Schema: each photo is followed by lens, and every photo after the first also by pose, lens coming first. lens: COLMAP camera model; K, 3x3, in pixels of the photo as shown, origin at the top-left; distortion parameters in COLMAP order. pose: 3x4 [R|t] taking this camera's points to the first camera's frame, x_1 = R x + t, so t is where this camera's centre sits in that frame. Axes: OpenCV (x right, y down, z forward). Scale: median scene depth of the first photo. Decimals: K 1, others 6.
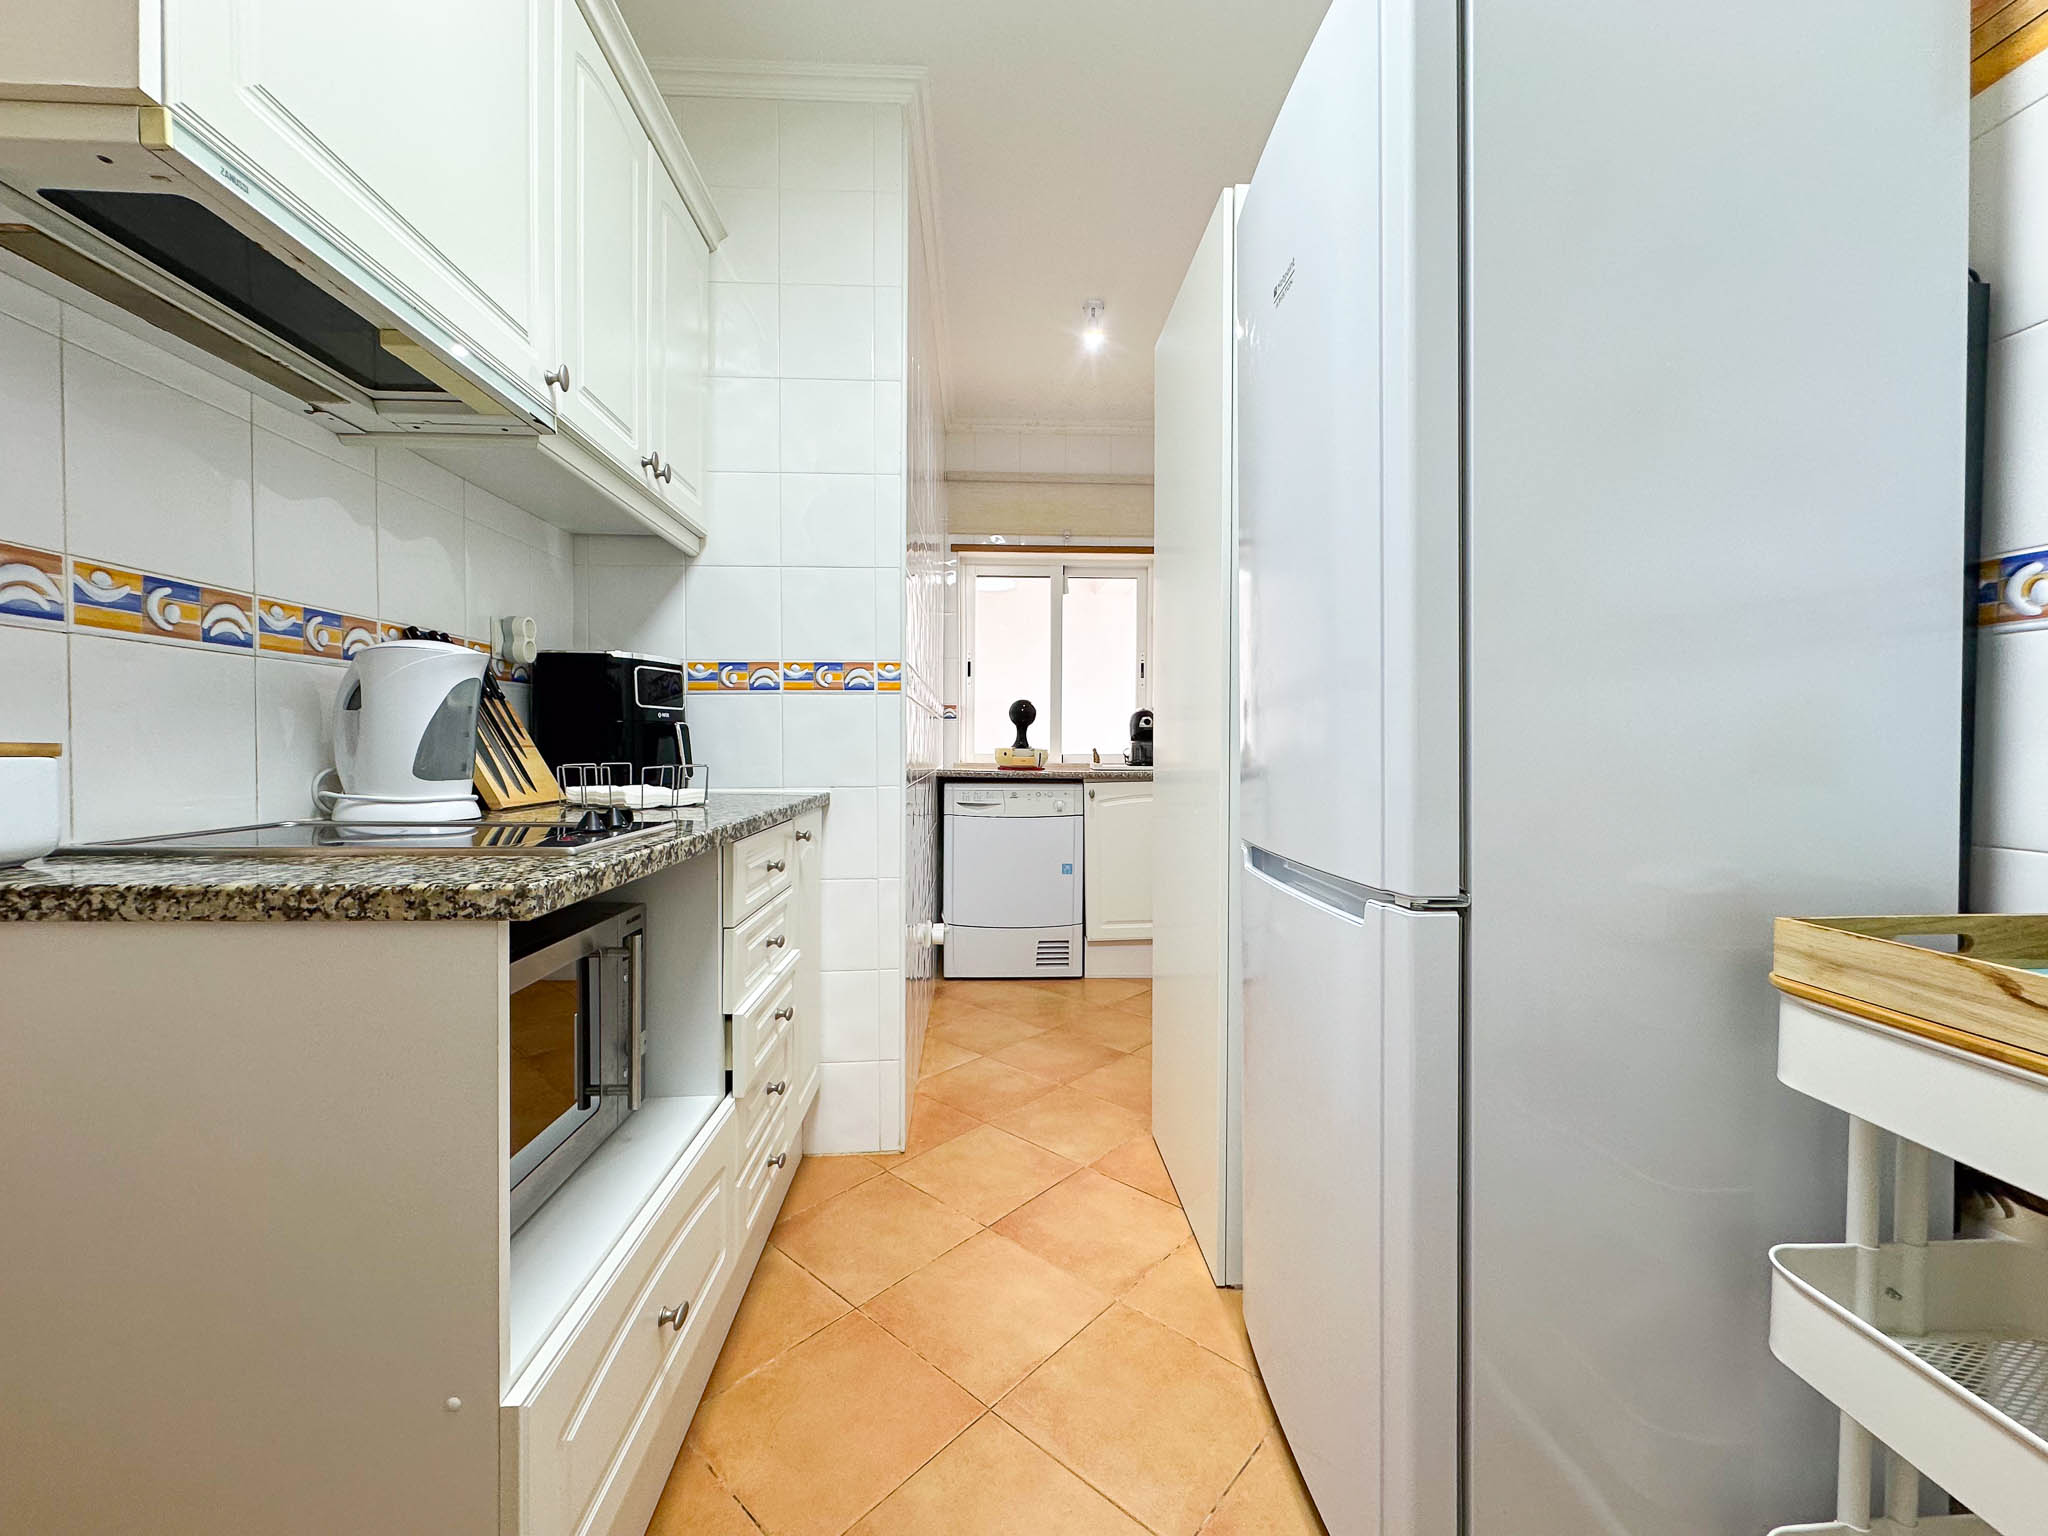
lens RADIAL K [[827.1, 0, 1026.8], [0, 827.1, 765.4], [0, 0, 1]] dist [-0.000864, 0.000065]
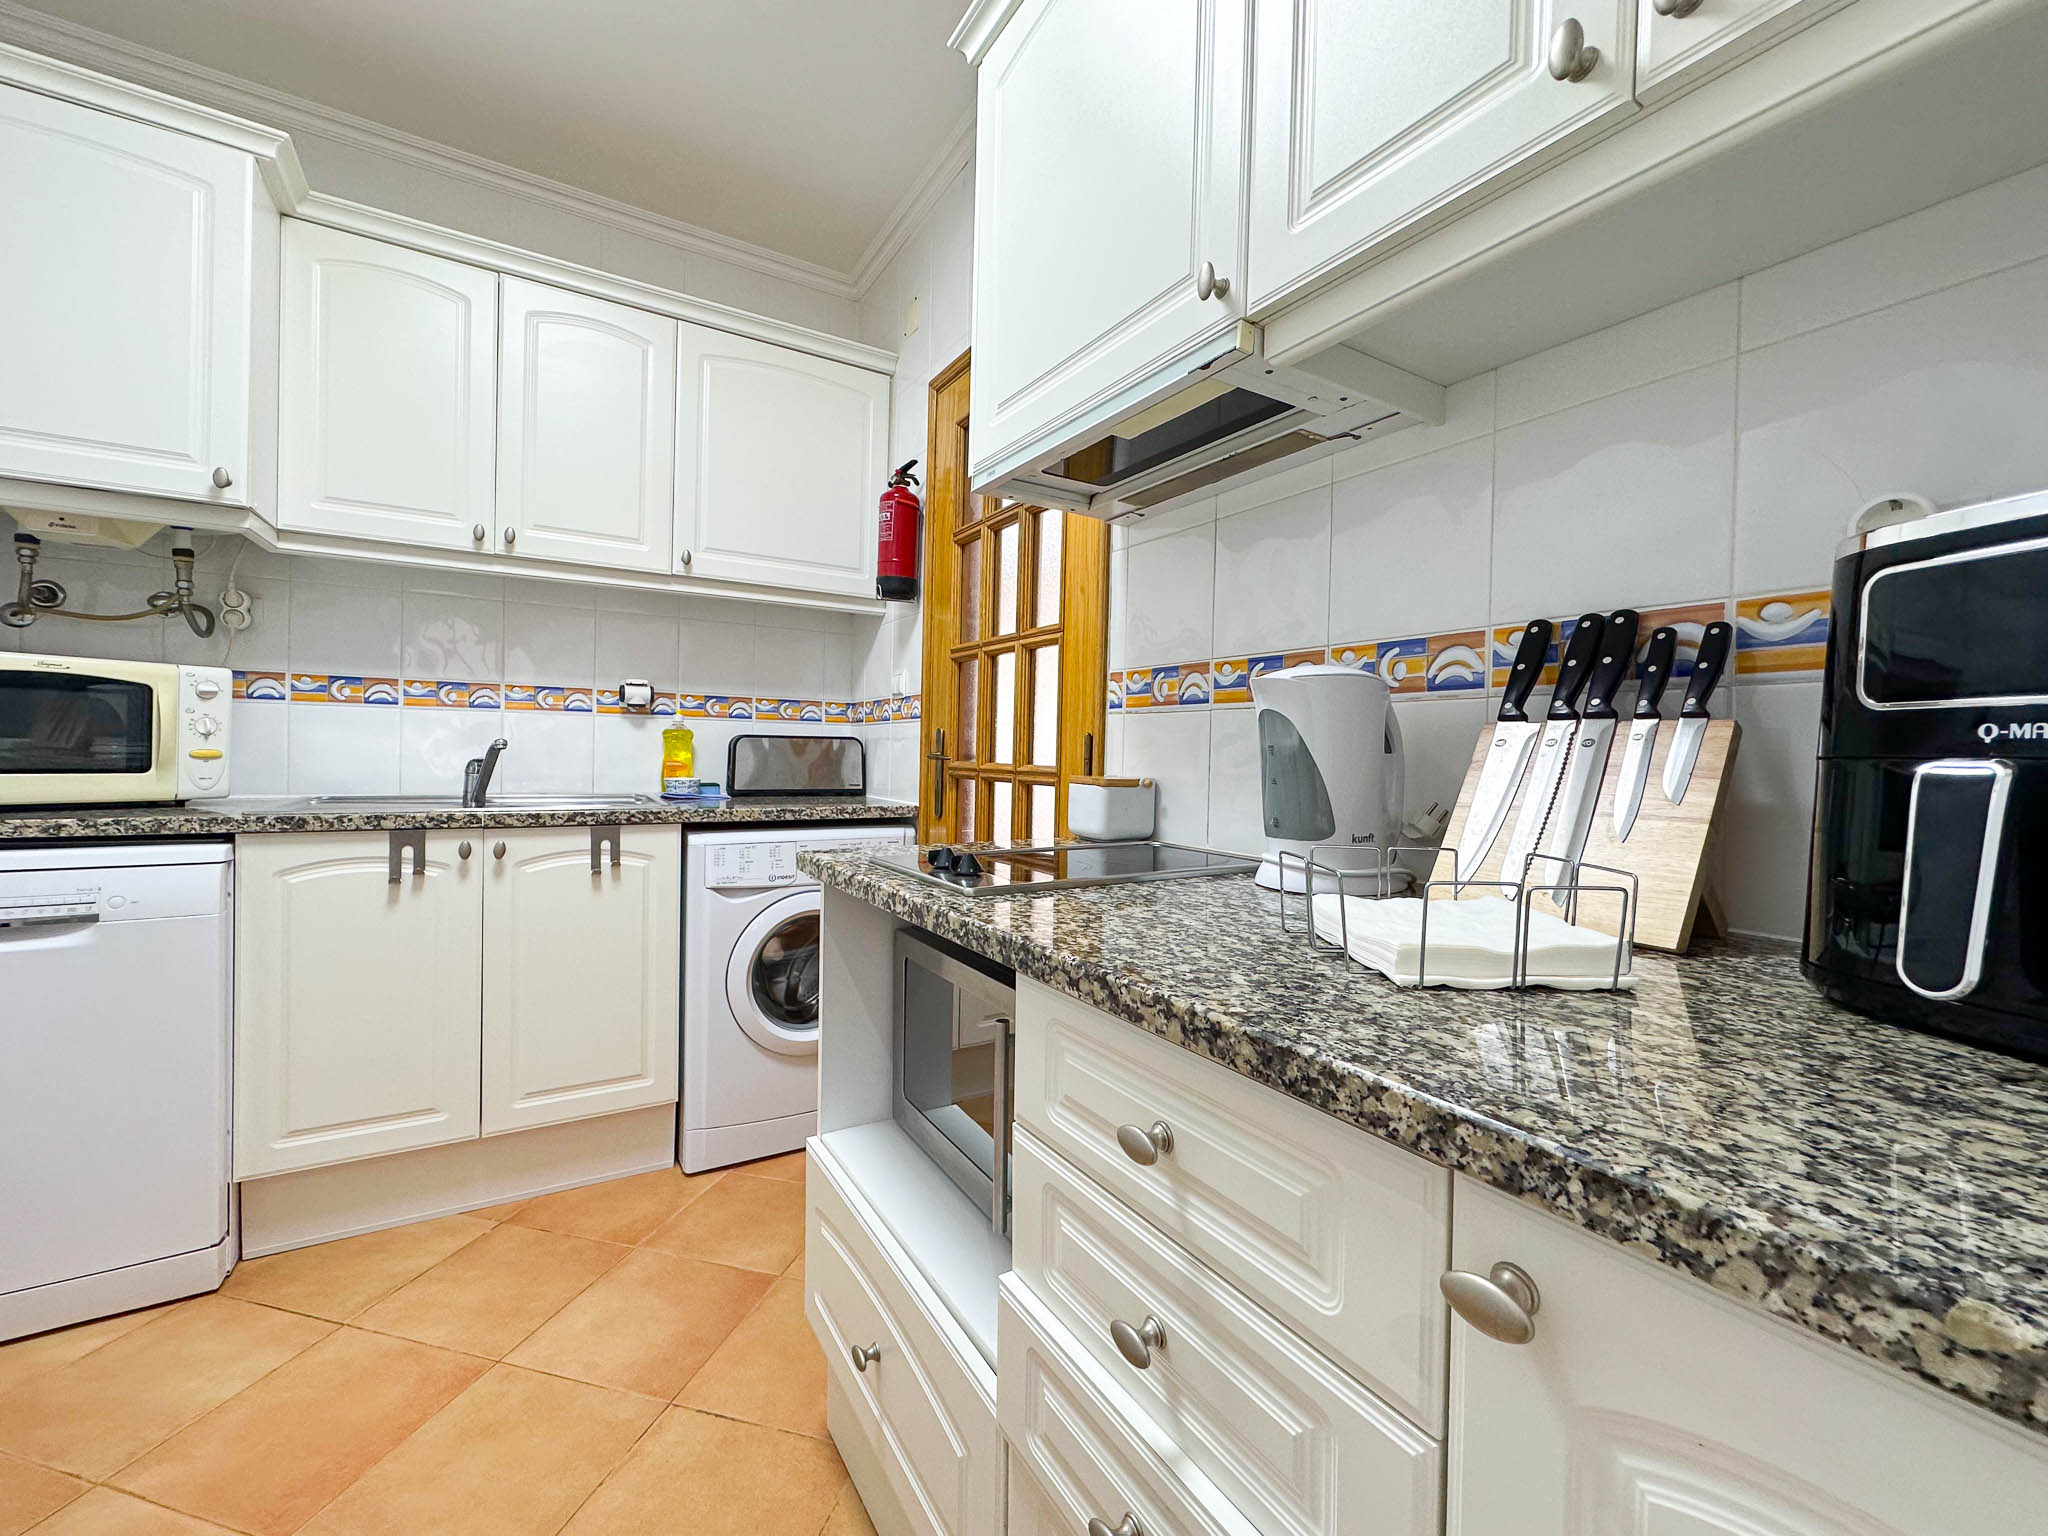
lens RADIAL K [[827.1, 0, 1026.8], [0, 827.1, 765.4], [0, 0, 1]] dist [-0.000864, 0.000065]
pose [[-0.877505, -0.043489, -0.477592, -0.084944], [-0.060309, 0.997981, 0.019934, -0.048527], [0.475761, 0.046296, -0.878356, 1.643781]]
